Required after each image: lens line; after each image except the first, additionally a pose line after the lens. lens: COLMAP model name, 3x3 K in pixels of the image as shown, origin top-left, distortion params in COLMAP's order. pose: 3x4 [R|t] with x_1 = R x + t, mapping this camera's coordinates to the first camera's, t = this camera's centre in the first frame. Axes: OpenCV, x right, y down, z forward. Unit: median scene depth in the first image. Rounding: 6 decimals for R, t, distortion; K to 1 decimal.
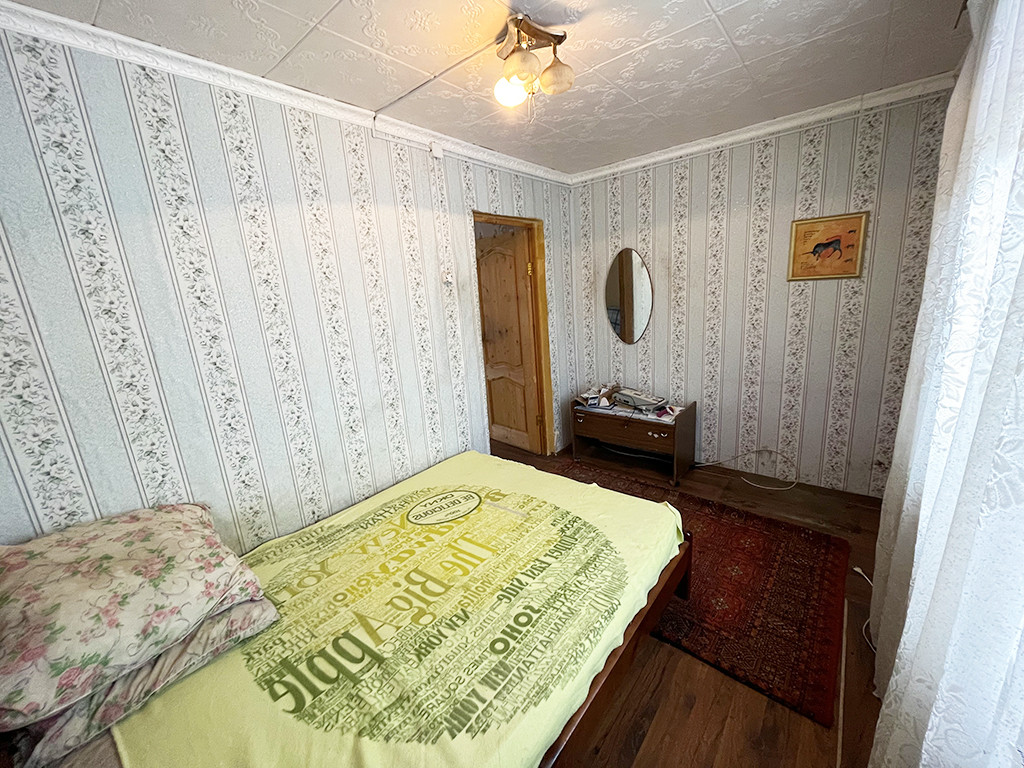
lens RADIAL K [[410.6, 0, 510.3], [0, 410.6, 383.9], [0, 0, 1]] dist [-0.004440, -0.000362]
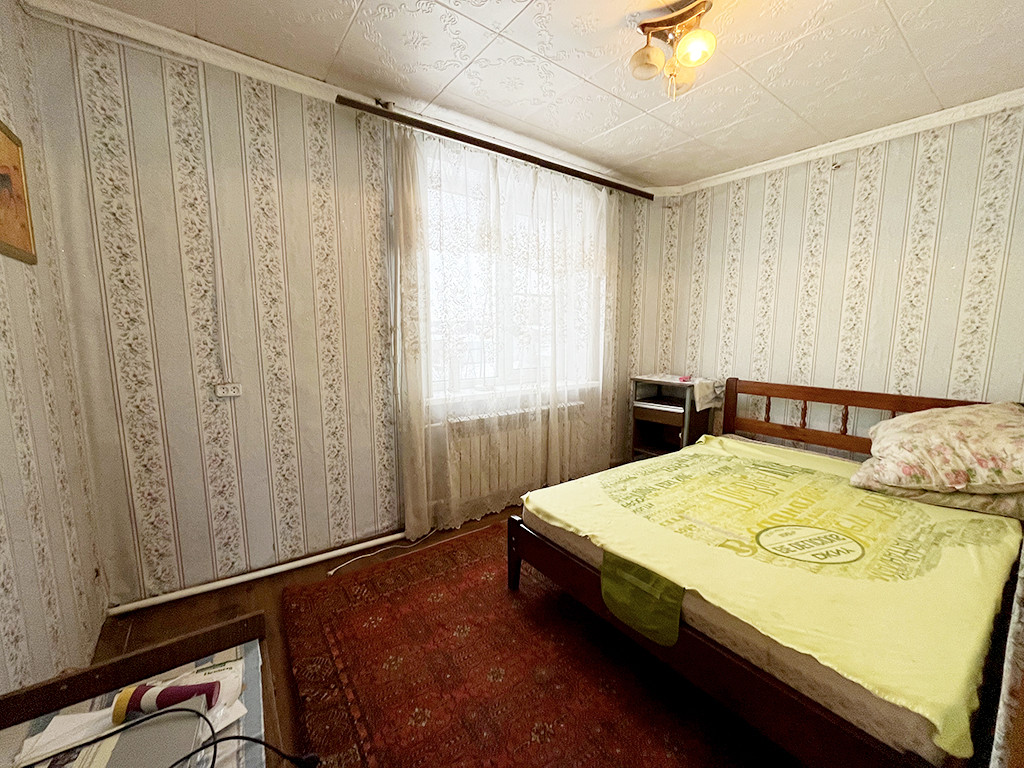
lens RADIAL K [[410.6, 0, 516.2], [0, 410.6, 387.9], [0, 0, 1]] dist [-0.004440, -0.000362]
pose [[-0.971072, 0.035226, 0.236176, 0.208409], [0.115683, 0.934642, 0.336246, -0.331546], [-0.208896, 0.353840, -0.911680, 2.178262]]
